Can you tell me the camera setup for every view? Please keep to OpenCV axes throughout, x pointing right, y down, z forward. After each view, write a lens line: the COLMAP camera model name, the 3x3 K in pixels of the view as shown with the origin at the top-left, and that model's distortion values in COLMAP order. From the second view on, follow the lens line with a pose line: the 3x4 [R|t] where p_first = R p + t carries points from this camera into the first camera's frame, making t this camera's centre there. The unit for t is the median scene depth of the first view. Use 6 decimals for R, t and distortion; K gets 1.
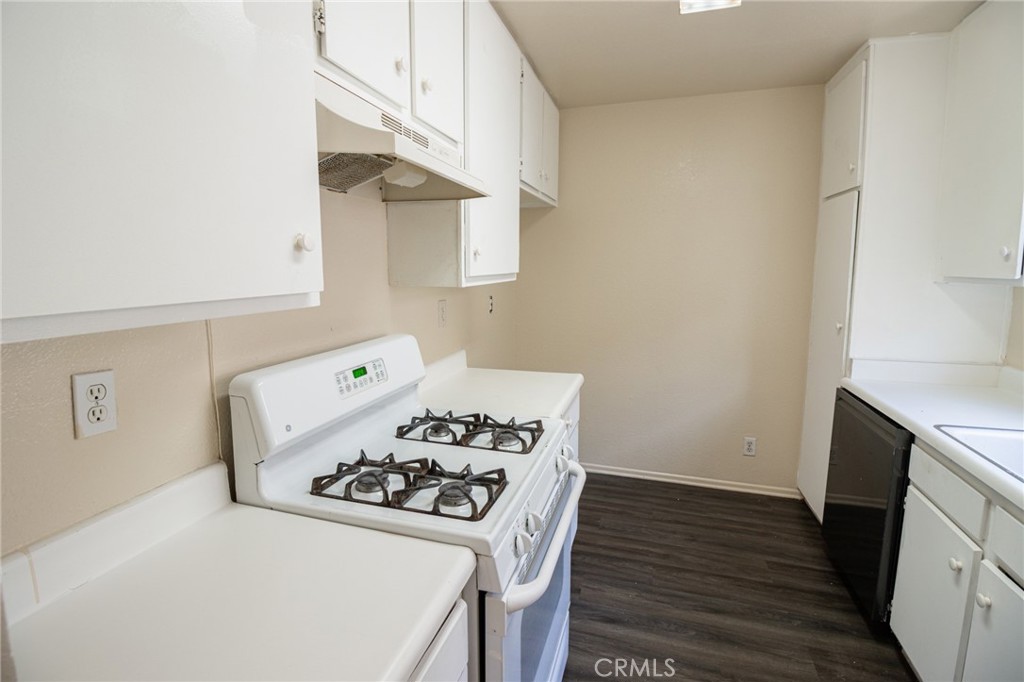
lens RADIAL K [[480.6, 0, 510.0], [0, 480.6, 320.9], [0, 0, 1]] dist [0.000319, -0.000501]
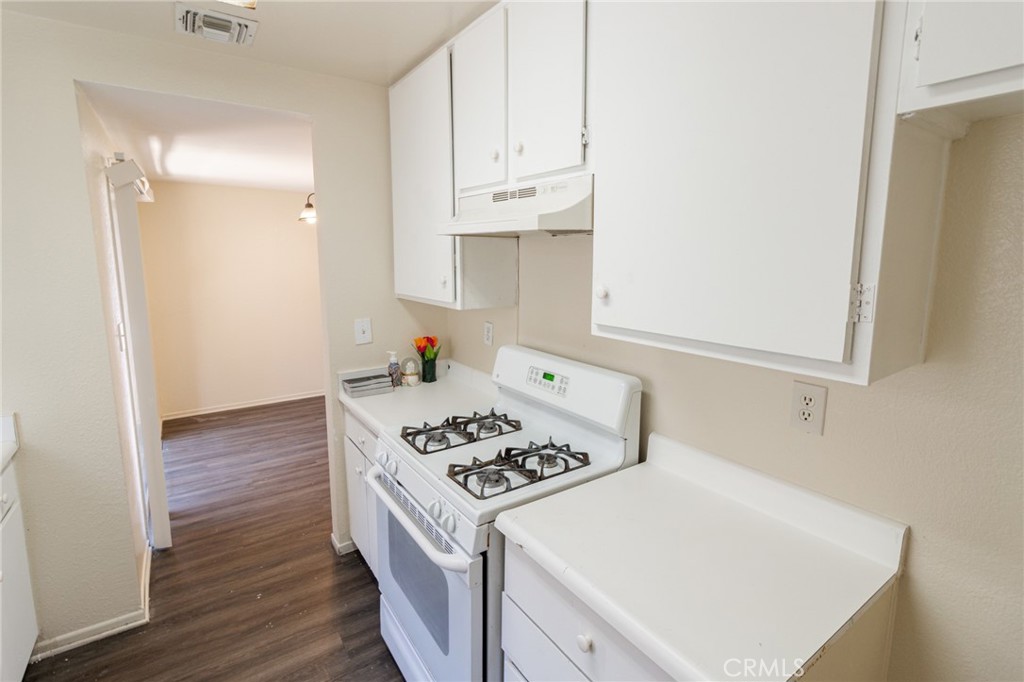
lens RADIAL K [[480.6, 0, 510.0], [0, 480.6, 320.9], [0, 0, 1]] dist [0.000319, -0.000501]
pose [[-0.616714, 0.094350, -0.781513, 0.760568], [-0.110265, 0.972649, 0.204438, -0.297307], [0.779426, 0.212254, -0.589443, 1.667561]]
